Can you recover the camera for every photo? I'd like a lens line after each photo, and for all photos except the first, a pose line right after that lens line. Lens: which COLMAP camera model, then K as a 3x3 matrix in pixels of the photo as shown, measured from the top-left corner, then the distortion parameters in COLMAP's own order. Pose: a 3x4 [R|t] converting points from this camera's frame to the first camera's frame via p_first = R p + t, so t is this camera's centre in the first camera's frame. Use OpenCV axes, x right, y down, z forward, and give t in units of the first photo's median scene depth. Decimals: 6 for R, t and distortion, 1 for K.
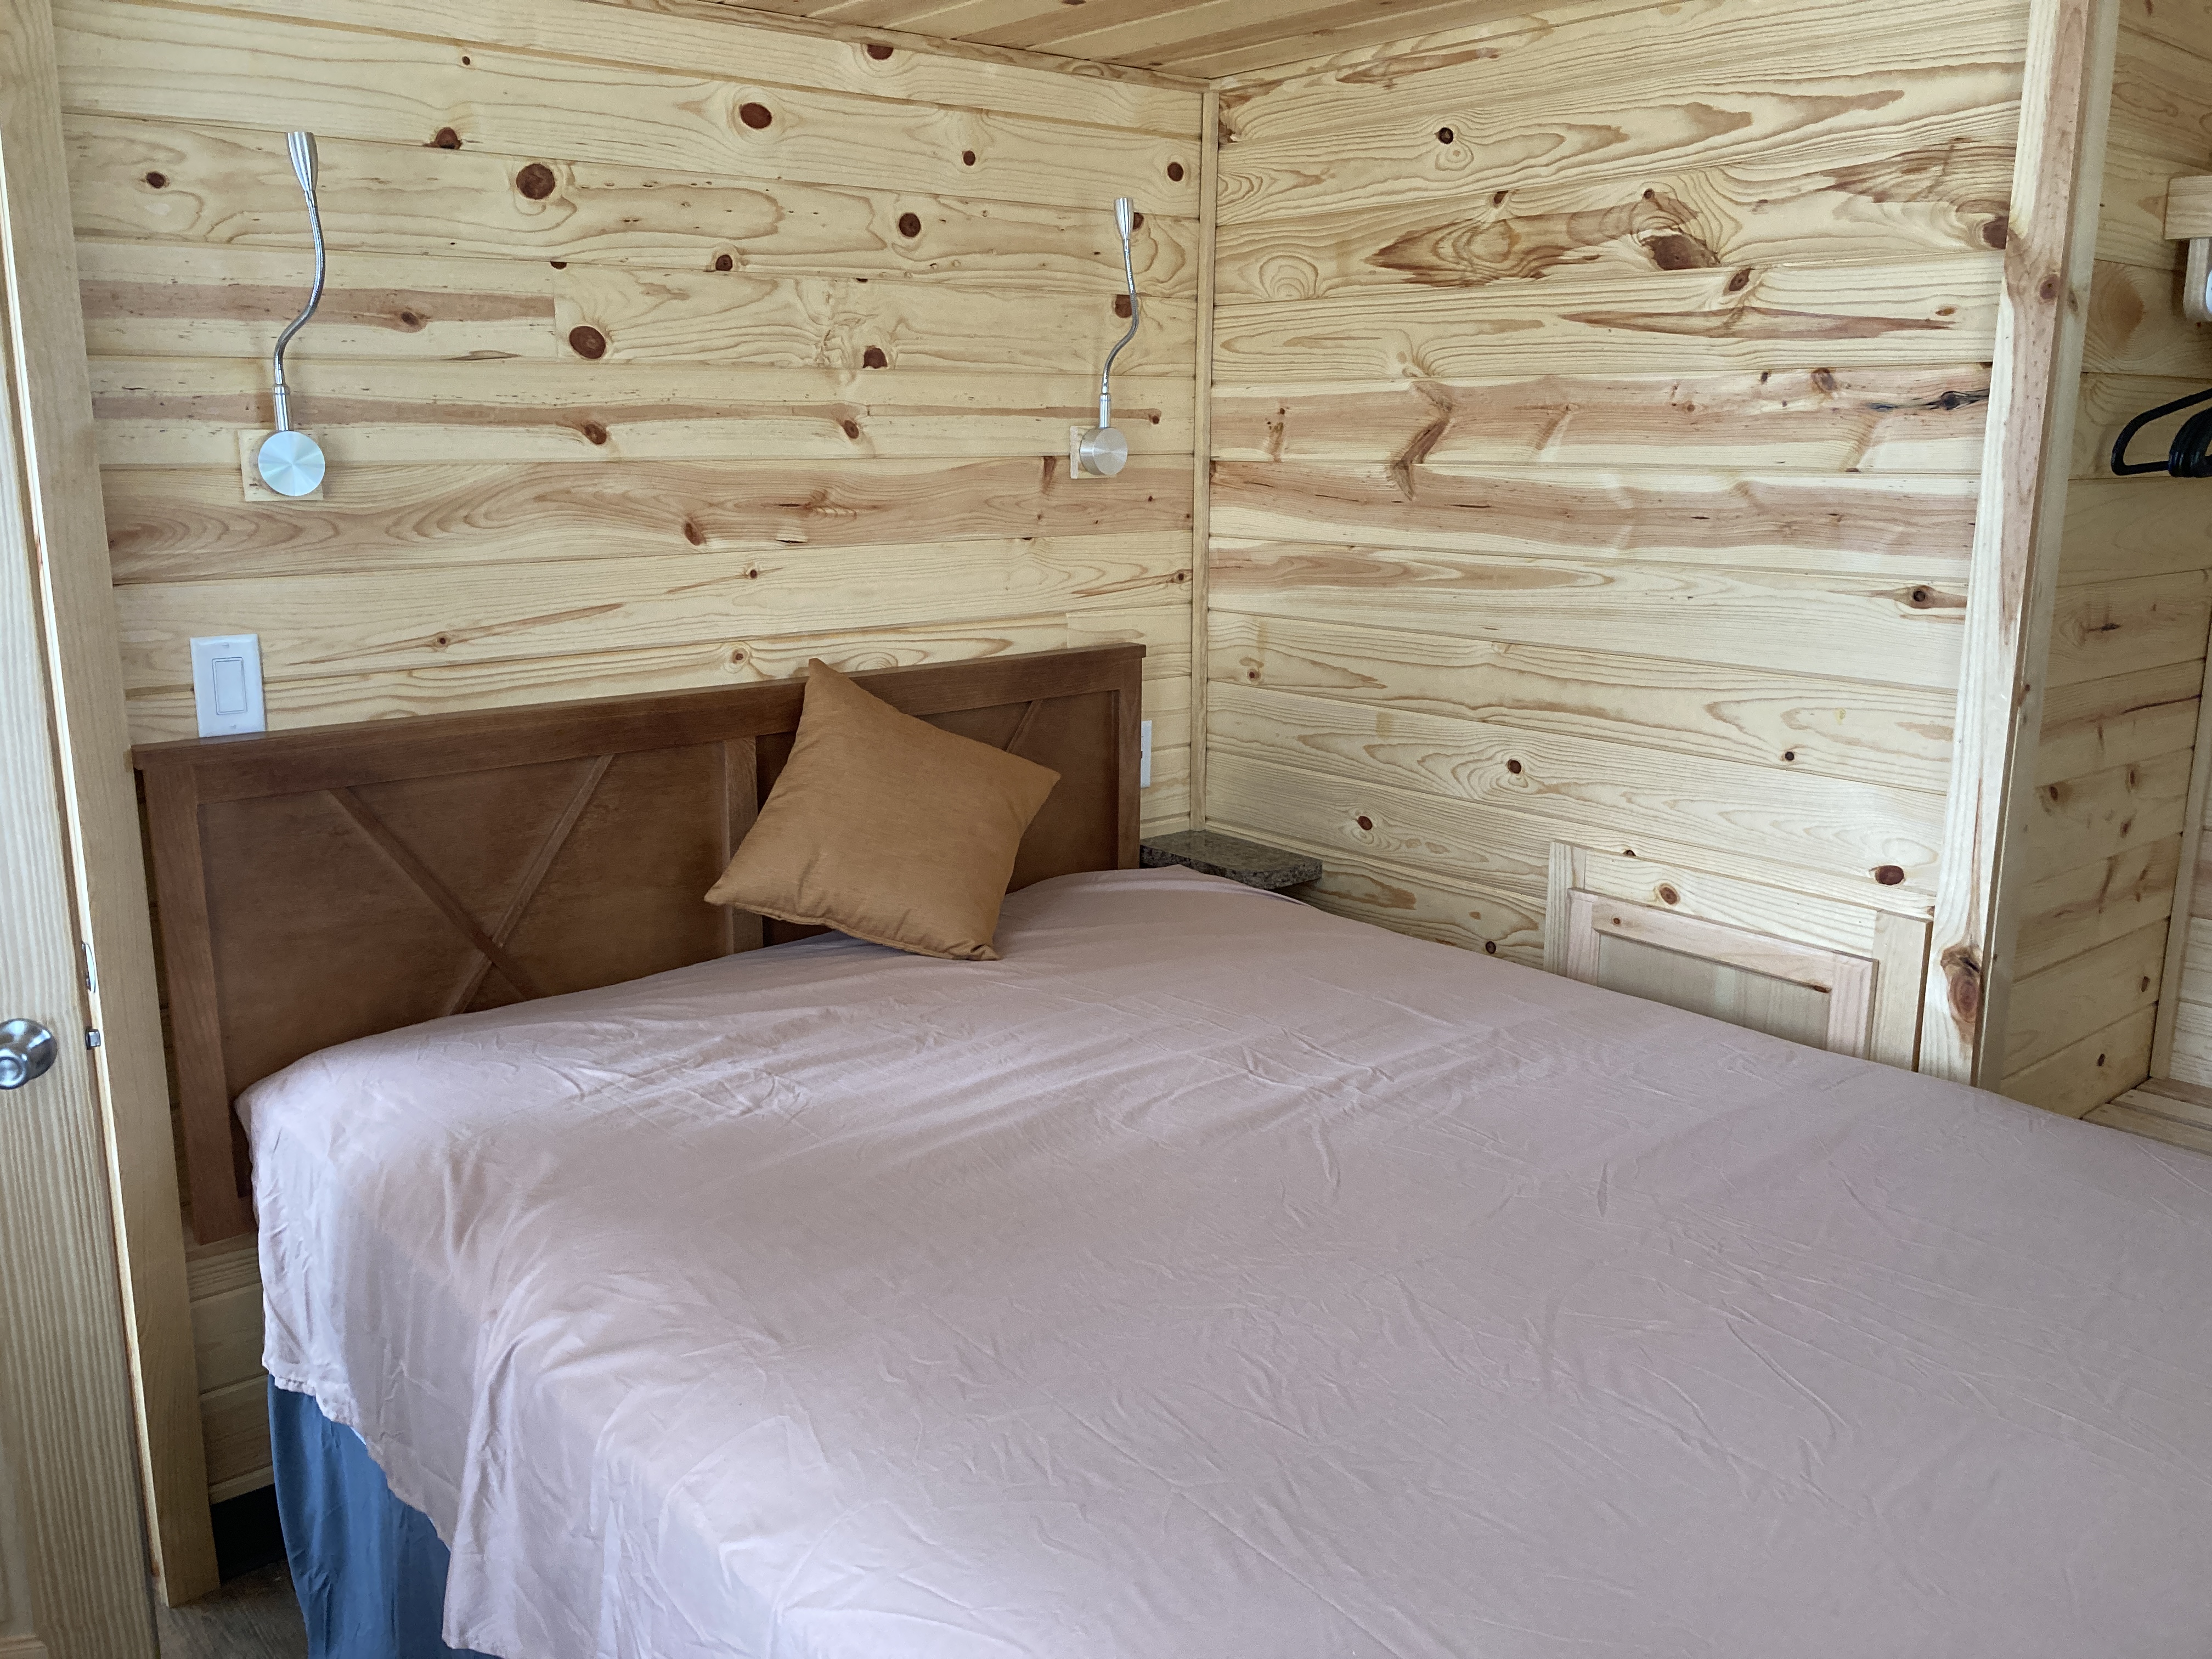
lens RADIAL K [[1834.6, 0, 1106.0], [0, 1834.6, 829.5], [0, 0, 1]] dist [0.080860, 0.004344]
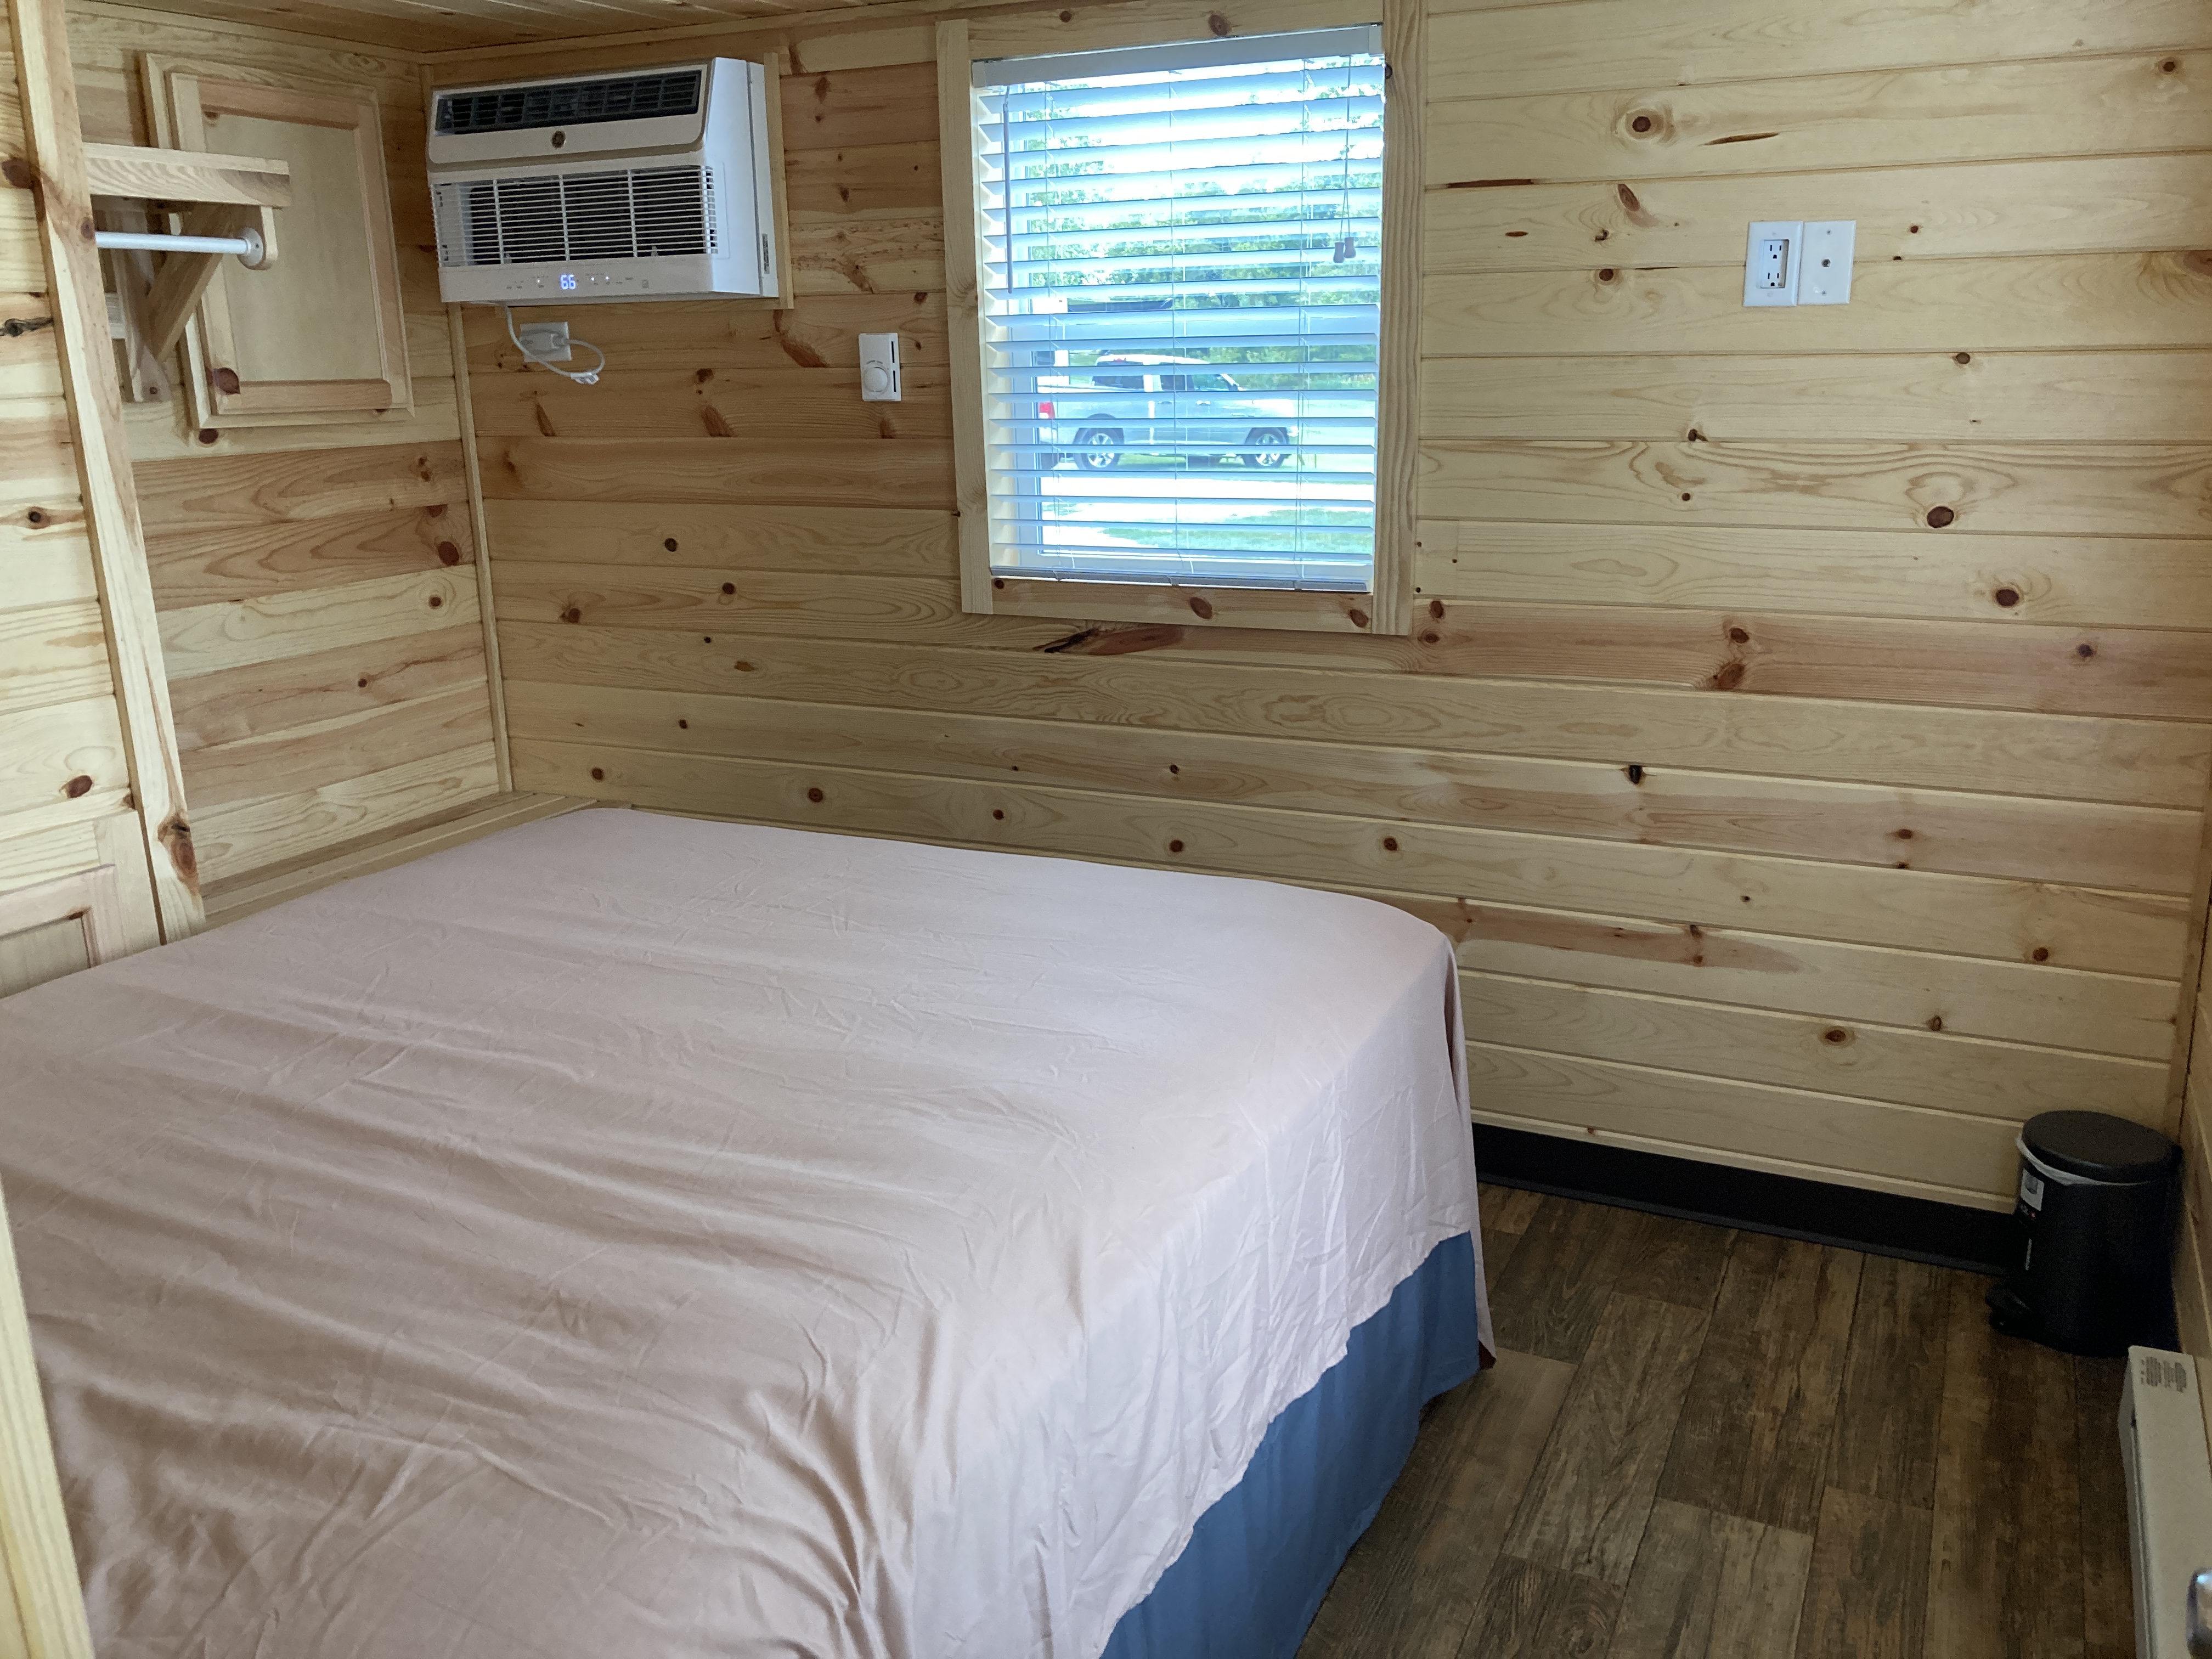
lens RADIAL K [[1807.9, 0, 1106.0], [0, 1807.9, 829.5], [0, 0, 1]] dist [0.007589, 0.013837]
pose [[-0.408618, -0.241270, 0.880239, -0.739031], [0.210564, 0.913492, 0.348131, -0.192703], [-0.888085, 0.327599, -0.322467, 0.853198]]
